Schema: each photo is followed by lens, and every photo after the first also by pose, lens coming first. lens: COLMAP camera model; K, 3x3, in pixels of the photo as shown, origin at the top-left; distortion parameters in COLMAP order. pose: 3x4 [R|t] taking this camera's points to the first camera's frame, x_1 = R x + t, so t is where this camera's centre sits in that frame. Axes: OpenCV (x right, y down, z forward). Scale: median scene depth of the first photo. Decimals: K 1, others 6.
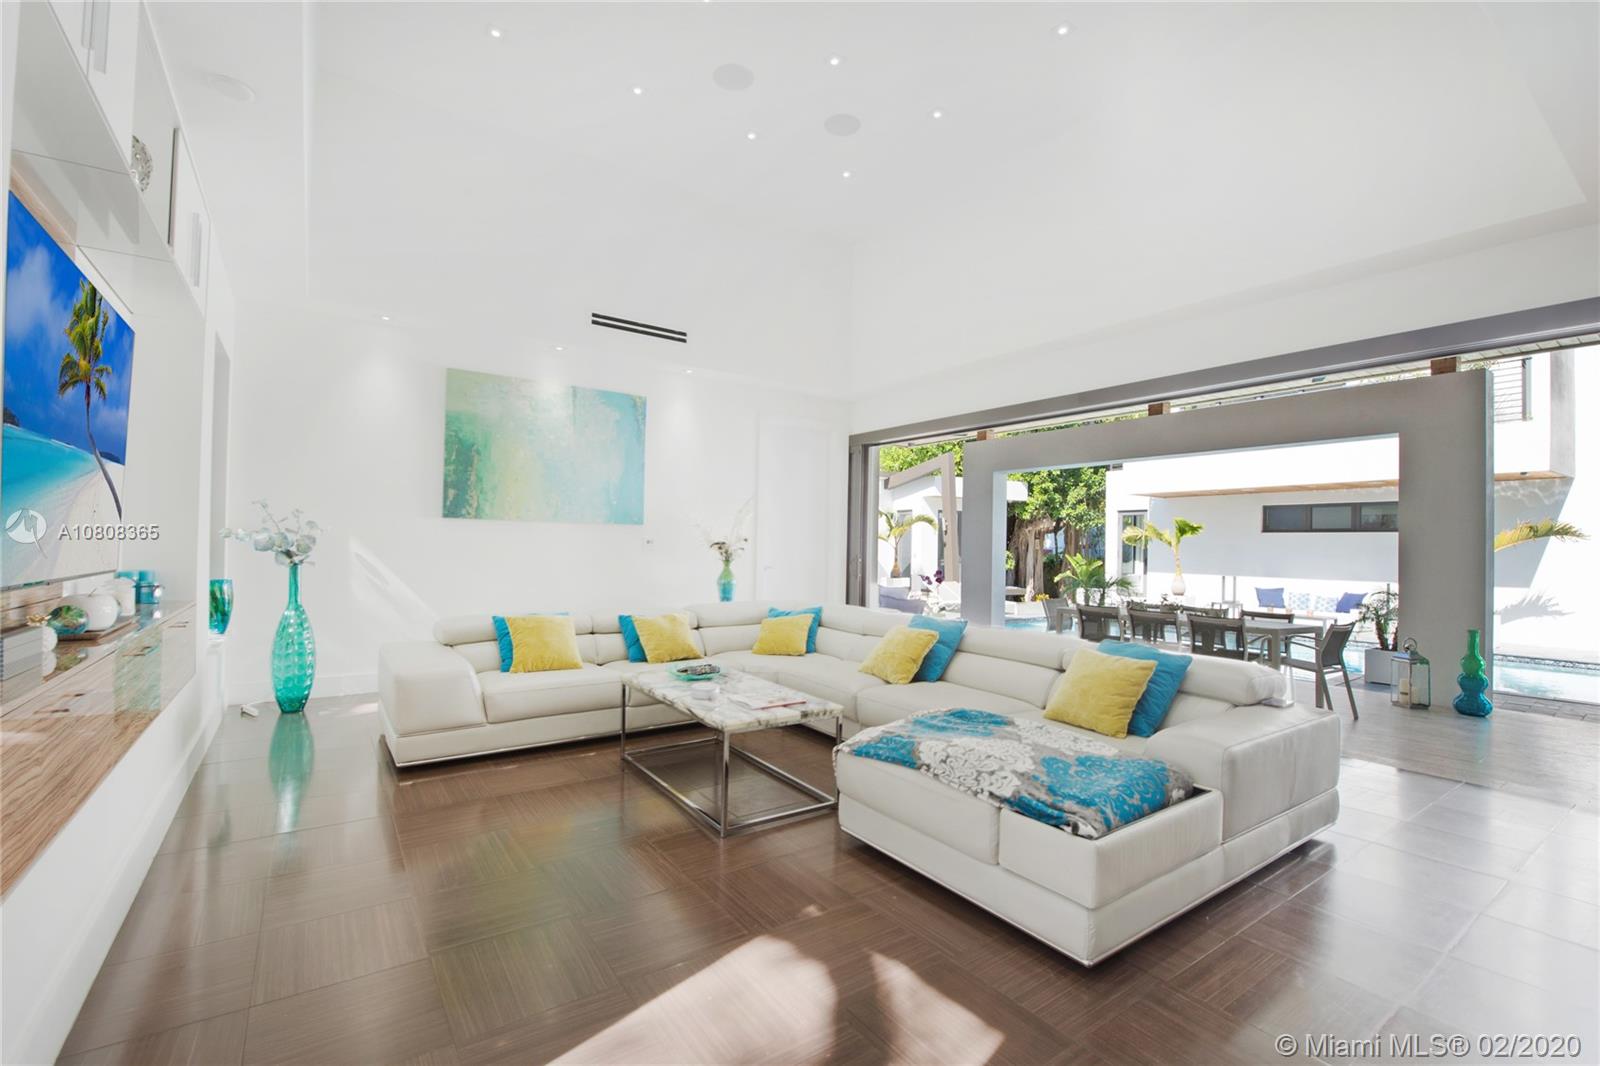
lens RADIAL K [[692.0, 0, 800.0], [0, 692.0, 533.0], [0, 0, 1]] dist [-0.016888, -0.000196]
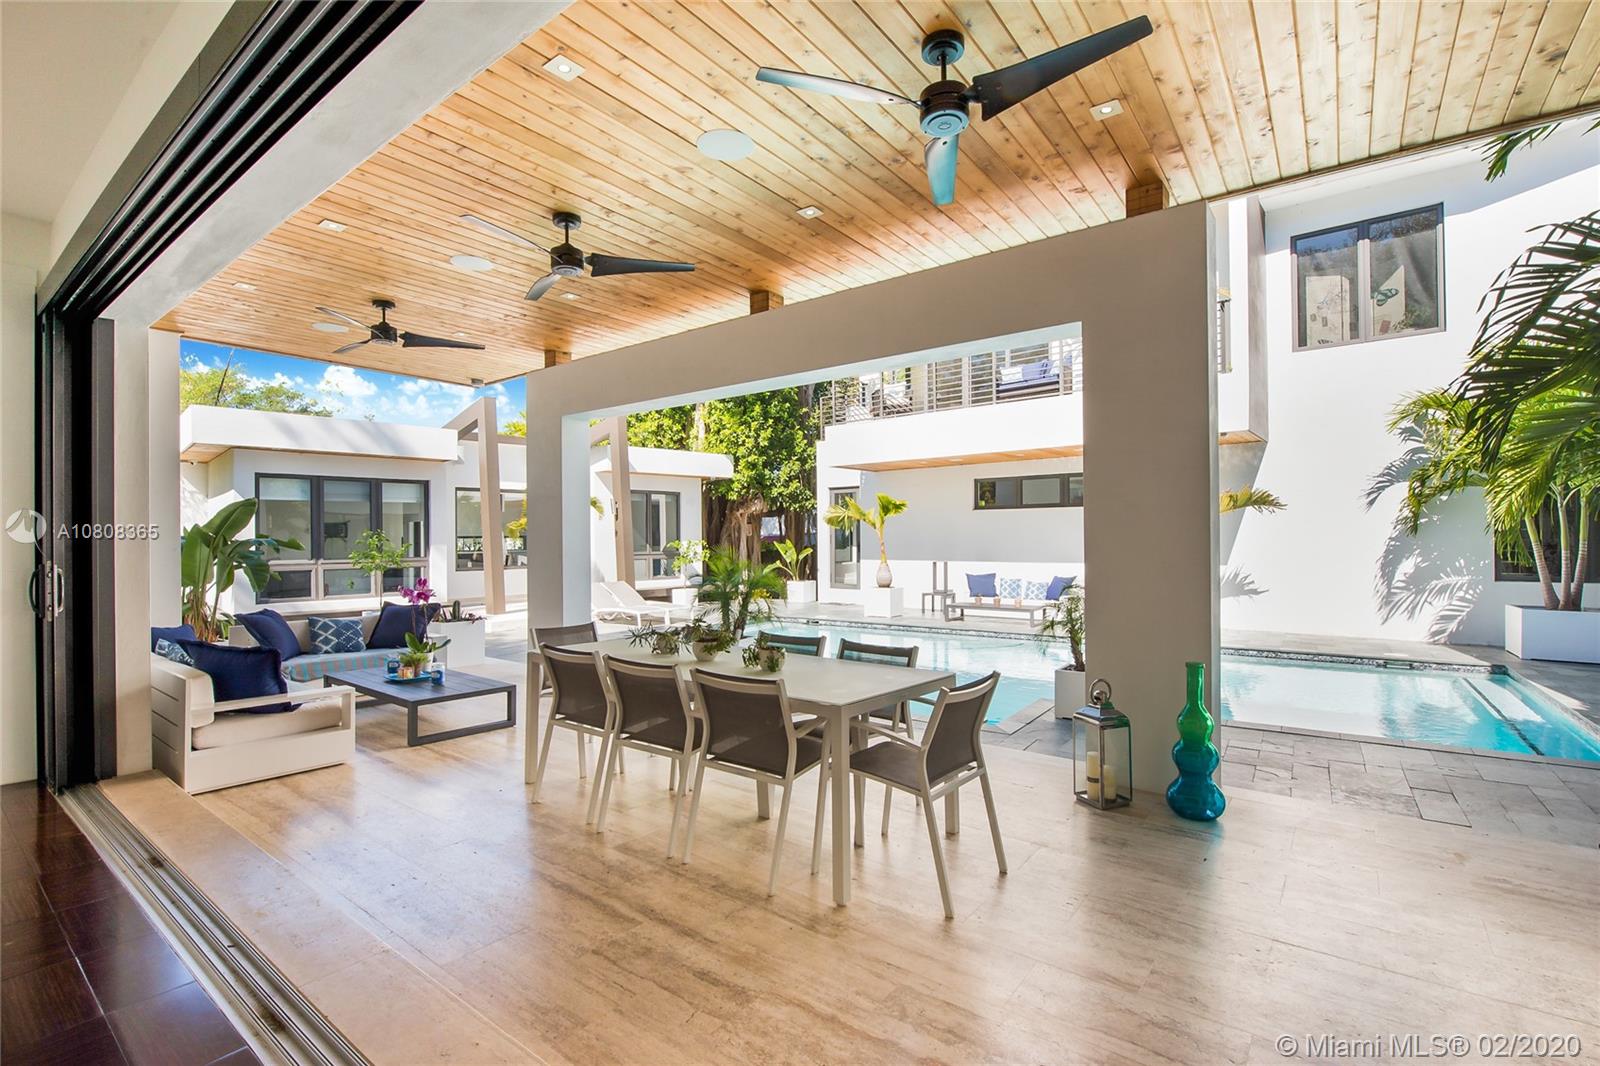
lens RADIAL K [[718.1, 0, 800.0], [0, 718.1, 533.0], [0, 0, 1]] dist [-0.015114, 0.000203]
pose [[0.953738, -0.023894, 0.299688, 0.542701], [0.019594, 0.999658, 0.017344, 0.023610], [-0.300000, -0.010670, 0.953880, 0.576290]]
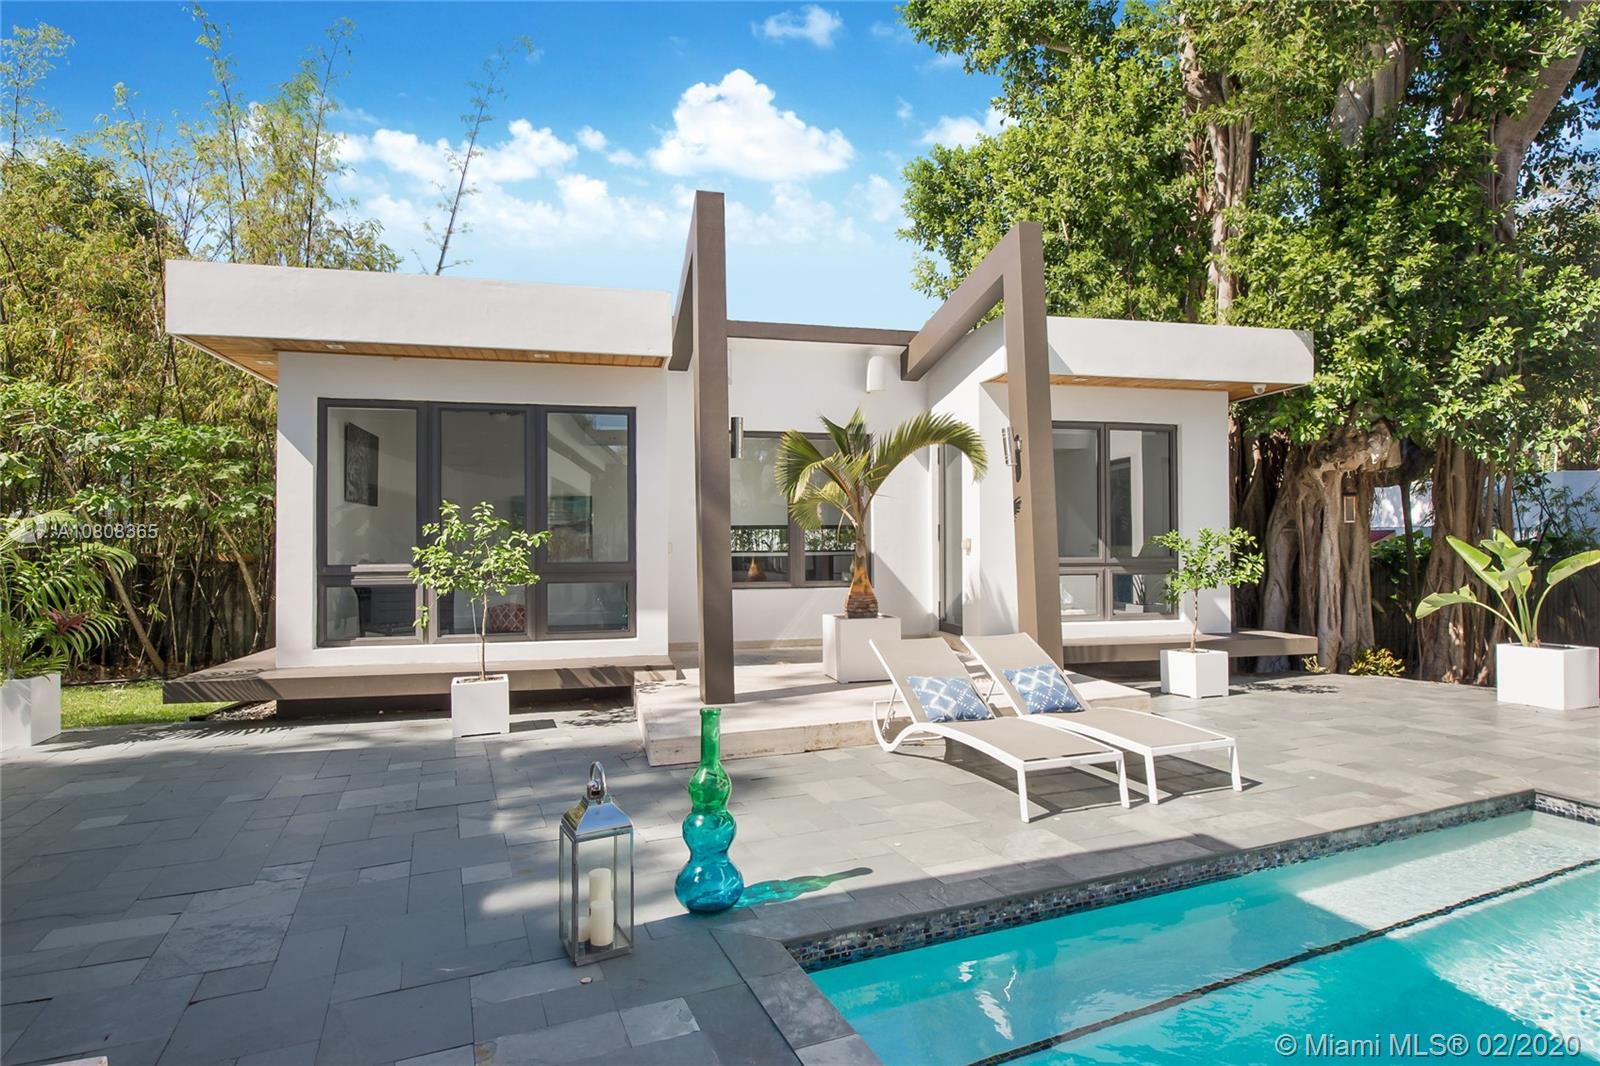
lens RADIAL K [[812.9, 0, 800.0], [0, 812.9, 533.0], [0, 0, 1]] dist [-0.002291, 0.000120]
pose [[0.961057, -0.023385, -0.275360, 0.710367], [0.024602, 0.999697, 0.000966, 0.081105], [0.275254, -0.007703, 0.961341, 1.983929]]
